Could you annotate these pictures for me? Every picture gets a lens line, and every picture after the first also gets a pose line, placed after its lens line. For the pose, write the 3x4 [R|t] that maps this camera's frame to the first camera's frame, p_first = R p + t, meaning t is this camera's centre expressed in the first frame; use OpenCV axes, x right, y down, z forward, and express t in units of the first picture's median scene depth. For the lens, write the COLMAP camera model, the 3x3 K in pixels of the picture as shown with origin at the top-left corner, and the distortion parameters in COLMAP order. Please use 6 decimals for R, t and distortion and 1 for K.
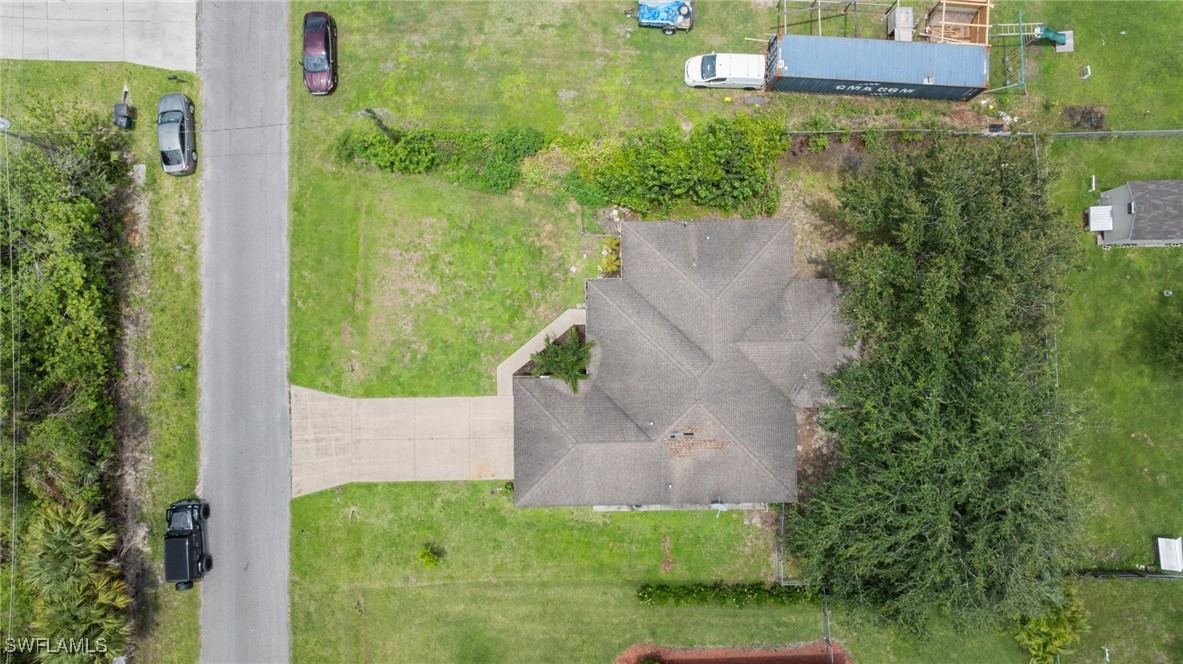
lens RADIAL K [[835.2, 0, 596.5], [0, 835.2, 328.0], [0, 0, 1]] dist [-0.039142, 0.039746]
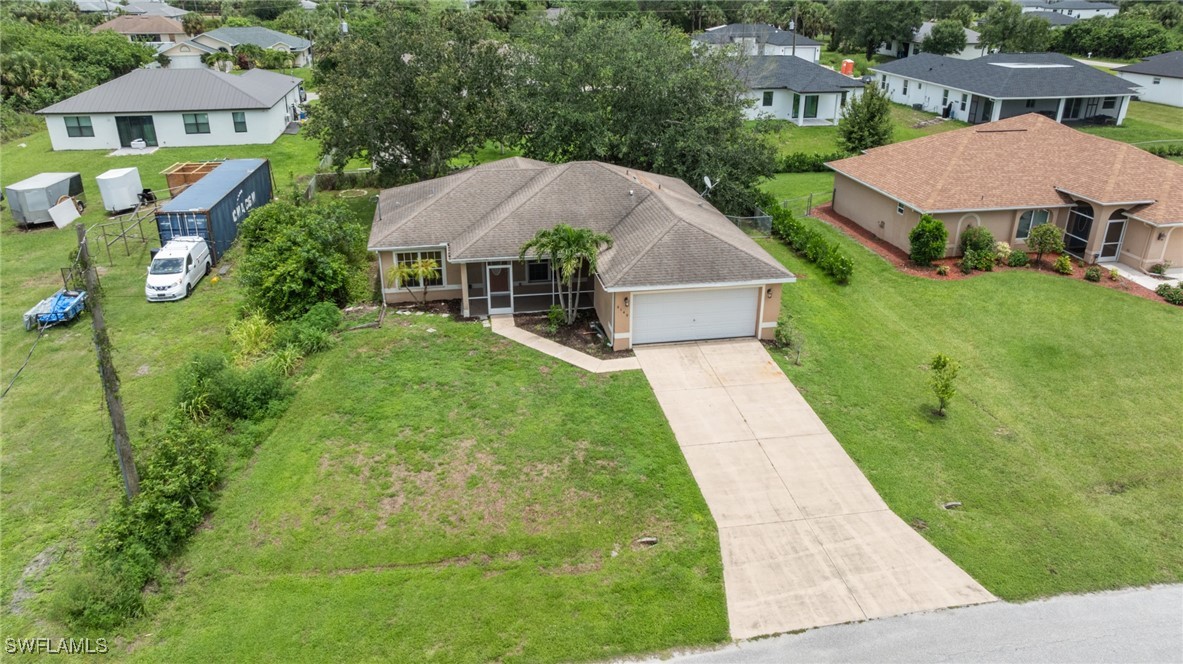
lens RADIAL K [[835.2, 0, 596.5], [0, 835.2, 328.0], [0, 0, 1]] dist [-0.039142, 0.039746]
pose [[-0.162842, -0.400948, 0.901512, -0.644442], [0.985748, -0.026997, 0.166051, -0.050998], [-0.042240, 0.915703, 0.399630, 0.727488]]
